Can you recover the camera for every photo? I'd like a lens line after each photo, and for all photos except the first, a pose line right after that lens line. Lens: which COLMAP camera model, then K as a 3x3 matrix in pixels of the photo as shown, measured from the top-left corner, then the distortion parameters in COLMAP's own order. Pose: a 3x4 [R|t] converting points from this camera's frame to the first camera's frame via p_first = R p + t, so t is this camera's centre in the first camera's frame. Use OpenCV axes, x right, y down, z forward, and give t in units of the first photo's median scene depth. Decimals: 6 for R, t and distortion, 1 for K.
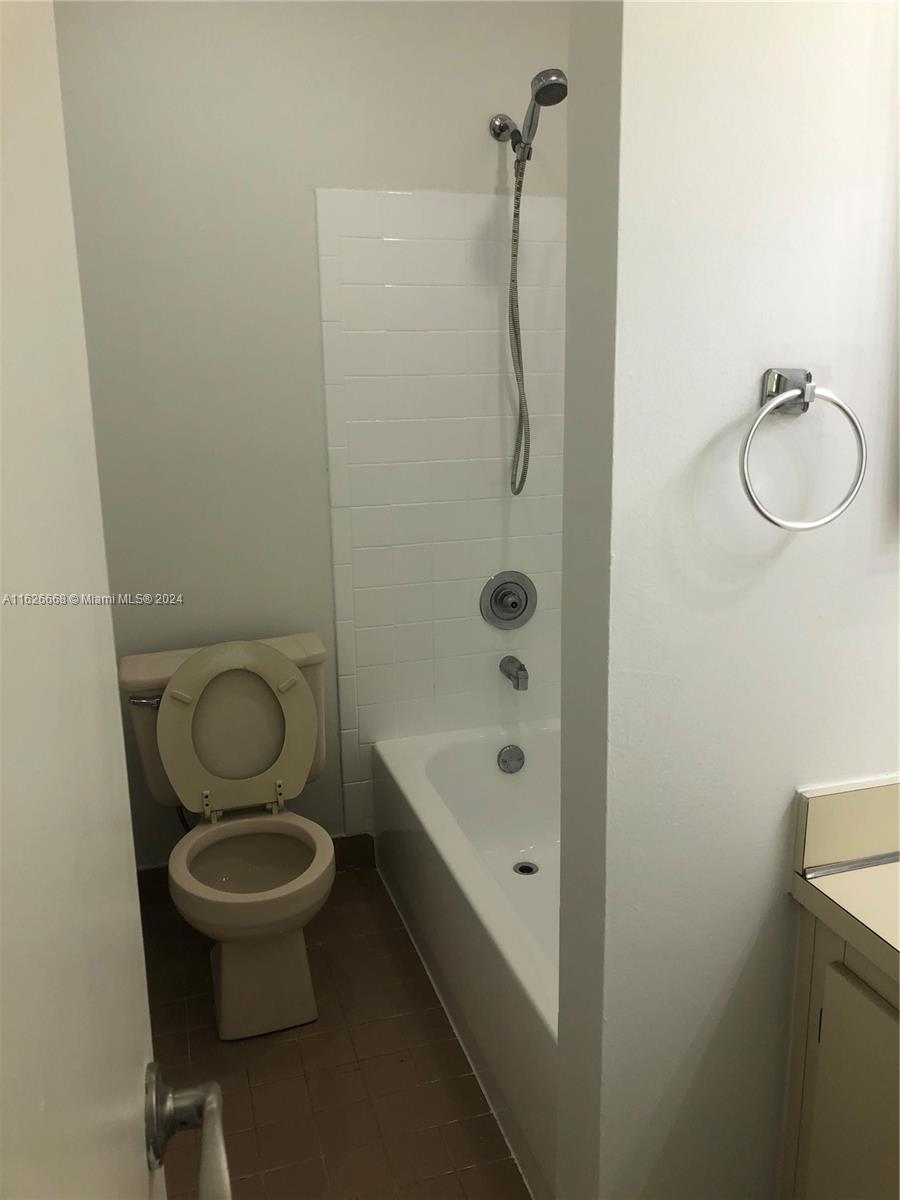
lens RADIAL K [[1007.5, 0, 450.0], [0, 1007.5, 600.0], [0, 0, 1]] dist [0.014026, -0.007086]
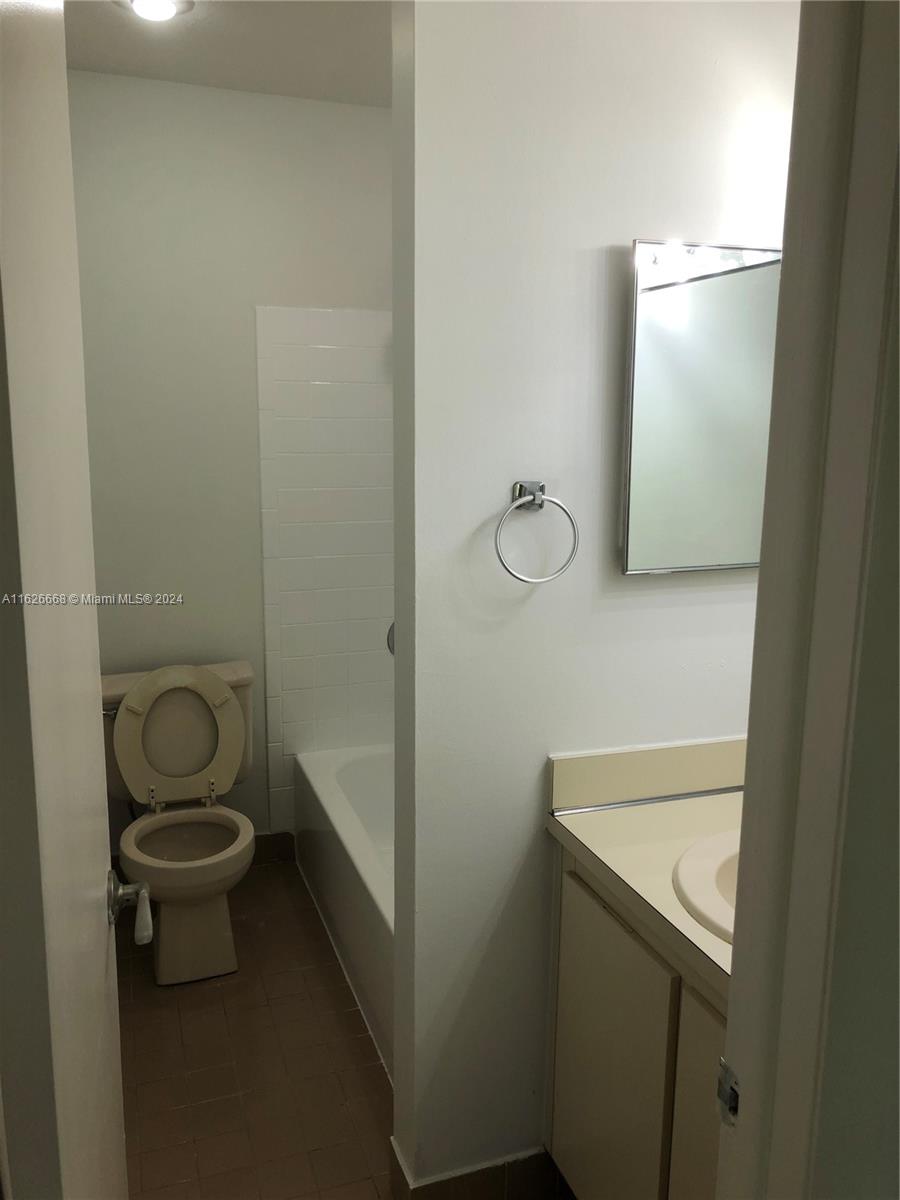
lens RADIAL K [[1007.5, 0, 450.0], [0, 1007.5, 600.0], [0, 0, 1]] dist [0.014026, -0.007086]
pose [[0.999090, 0.017382, 0.038941, 0.071027], [-0.015484, 0.998703, -0.048507, 0.016073], [-0.039734, 0.047860, 0.998063, -0.260437]]
